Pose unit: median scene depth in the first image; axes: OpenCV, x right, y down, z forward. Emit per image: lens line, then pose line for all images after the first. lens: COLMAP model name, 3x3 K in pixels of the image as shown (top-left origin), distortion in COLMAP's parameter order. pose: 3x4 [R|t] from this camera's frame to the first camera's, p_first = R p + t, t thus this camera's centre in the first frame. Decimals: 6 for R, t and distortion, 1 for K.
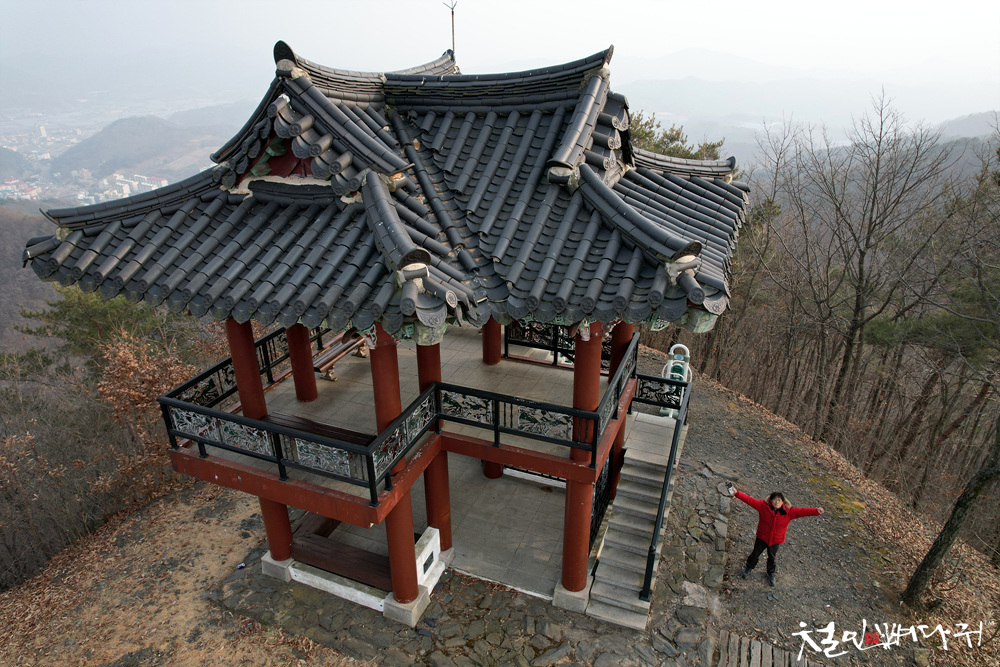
lens RADIAL K [[631.5, 0, 499.7], [0, 631.5, 337.4], [0, 0, 1]] dist [-0.042434, -0.000633]
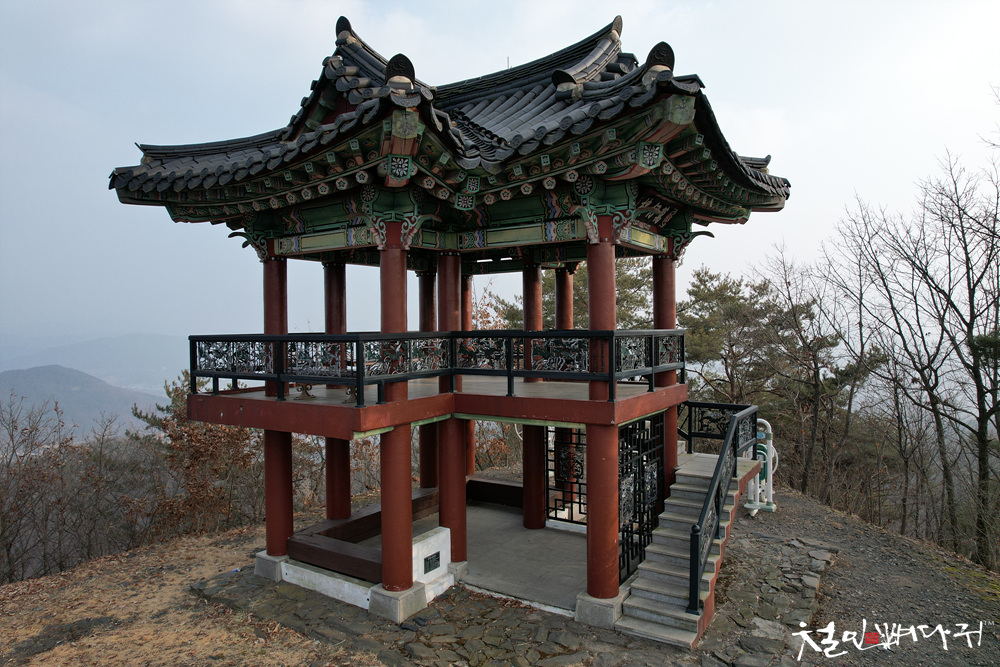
lens RADIAL K [[631.5, 0, 500.3], [0, 631.5, 335.9], [0, 0, 1]] dist [-0.042434, -0.000633]
pose [[0.981654, -0.000587, -0.190669, 0.143543], [-0.075676, 0.916660, -0.392438, 0.418842], [0.175009, 0.399667, 0.899799, 0.136612]]
